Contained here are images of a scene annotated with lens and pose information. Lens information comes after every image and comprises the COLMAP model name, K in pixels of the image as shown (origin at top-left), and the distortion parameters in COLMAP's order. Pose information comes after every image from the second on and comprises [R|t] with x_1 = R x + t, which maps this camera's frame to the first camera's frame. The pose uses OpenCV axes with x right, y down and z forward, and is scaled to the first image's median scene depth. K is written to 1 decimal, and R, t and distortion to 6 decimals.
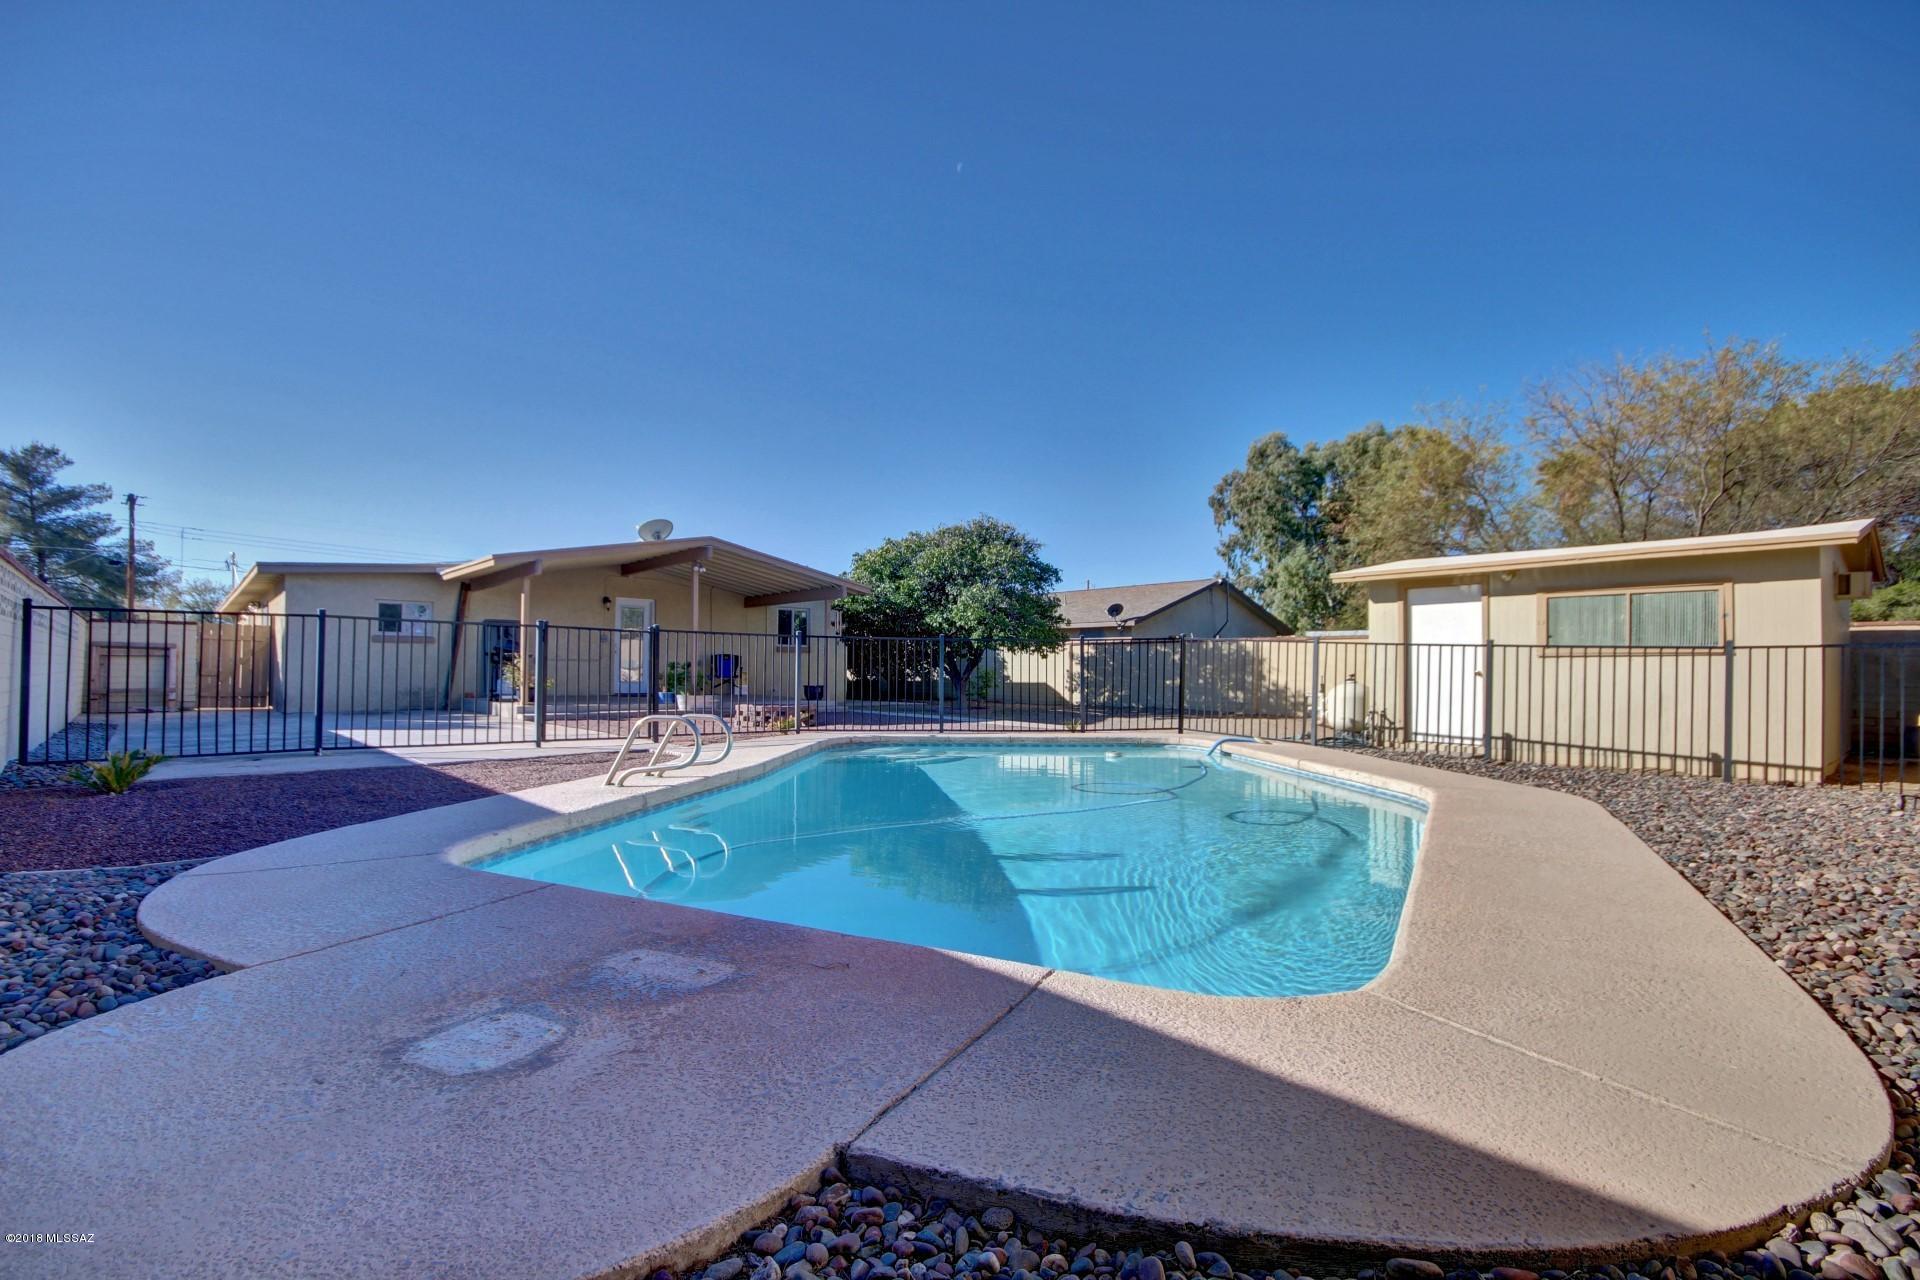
lens RADIAL K [[953.0, 0, 954.3], [0, 953.0, 650.7], [0, 0, 1]] dist [-0.011962, -0.000267]
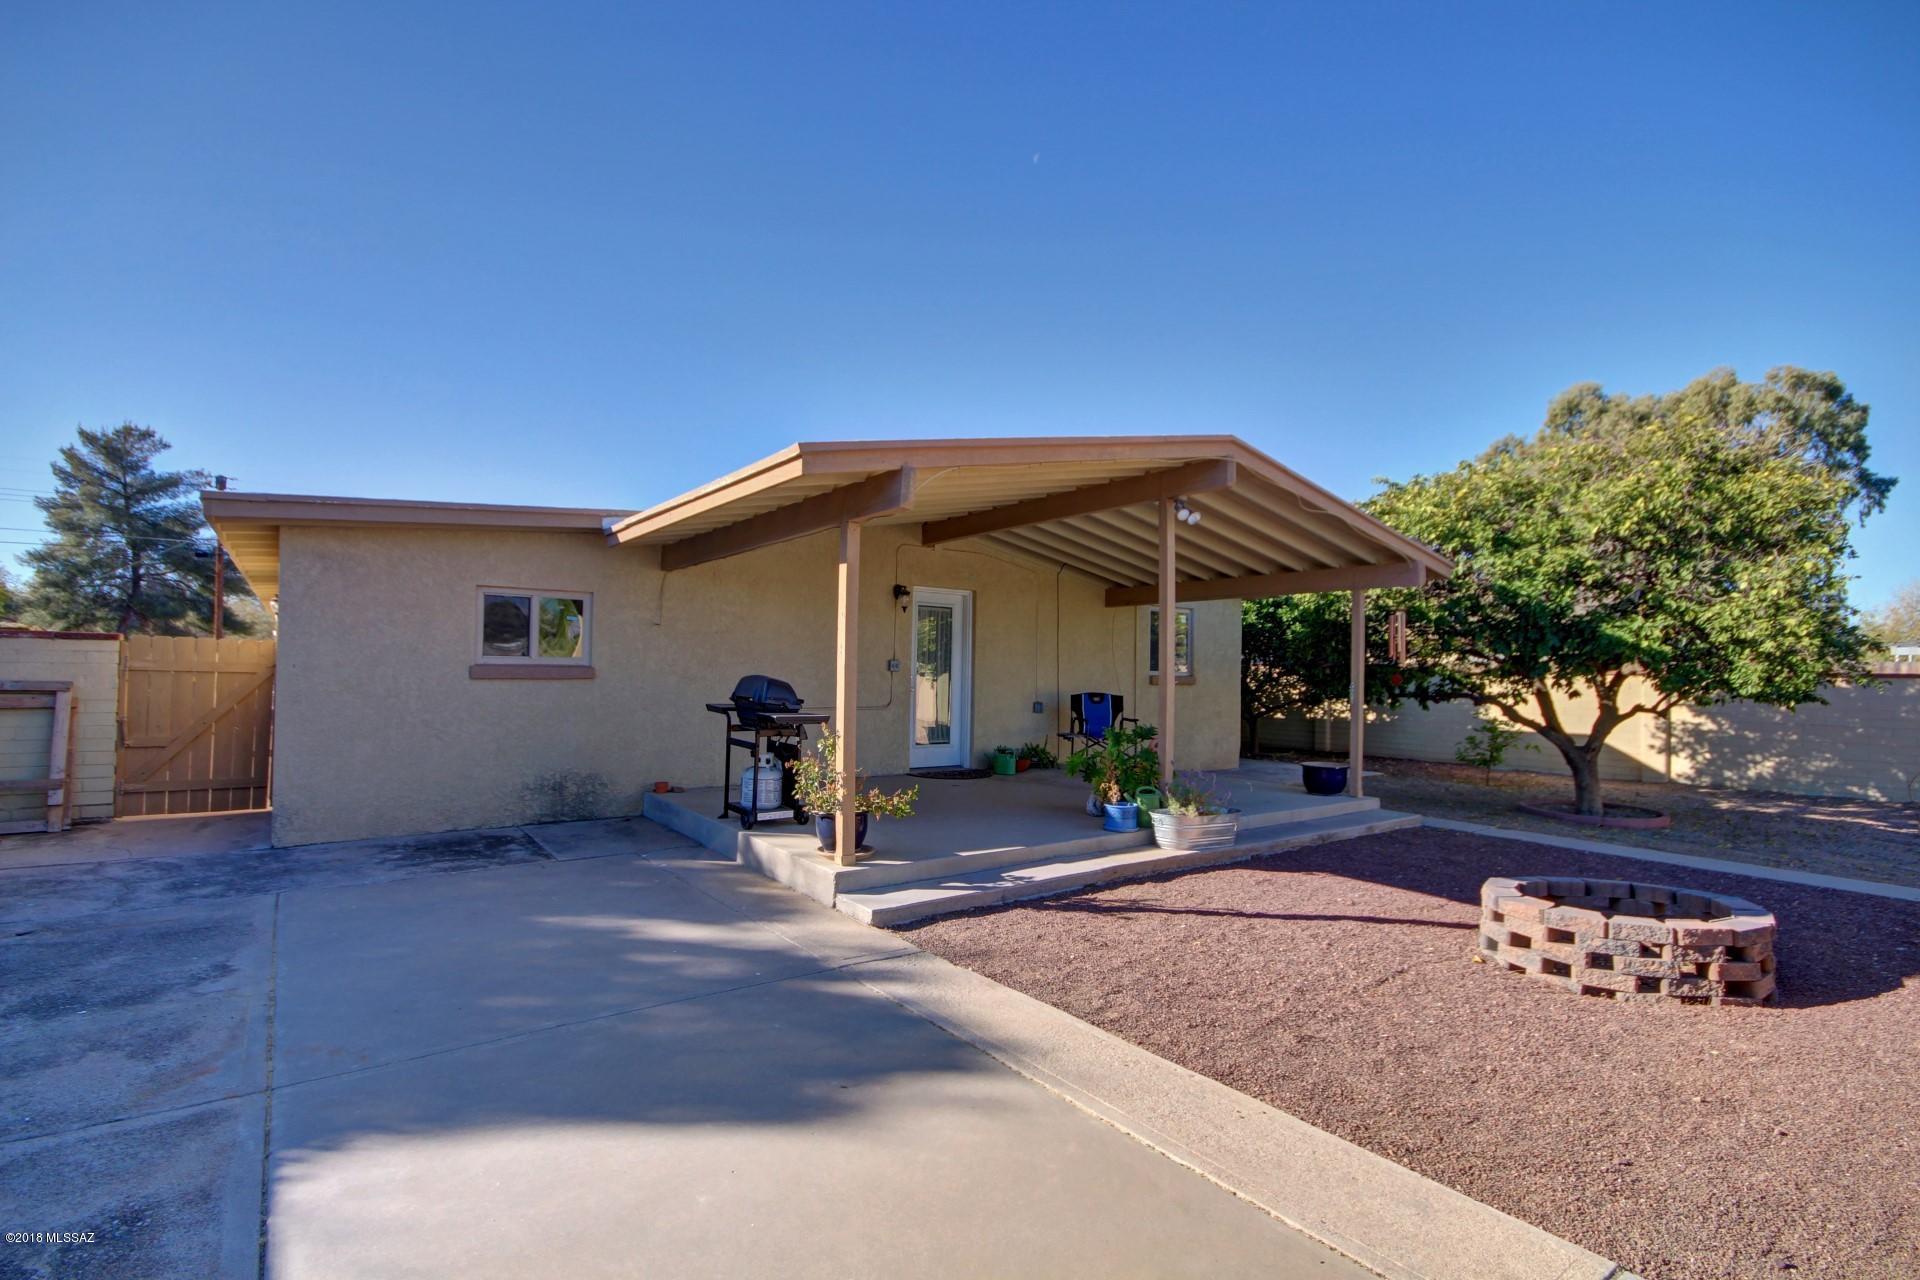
lens RADIAL K [[953.0, 0, 962.7], [0, 953.0, 650.9], [0, 0, 1]] dist [-0.011962, -0.000267]
pose [[0.996074, 0.003489, -0.088451, -0.102625], [-0.003363, 0.999993, 0.001568, -0.007752], [0.088456, -0.001264, 0.996079, 0.173879]]
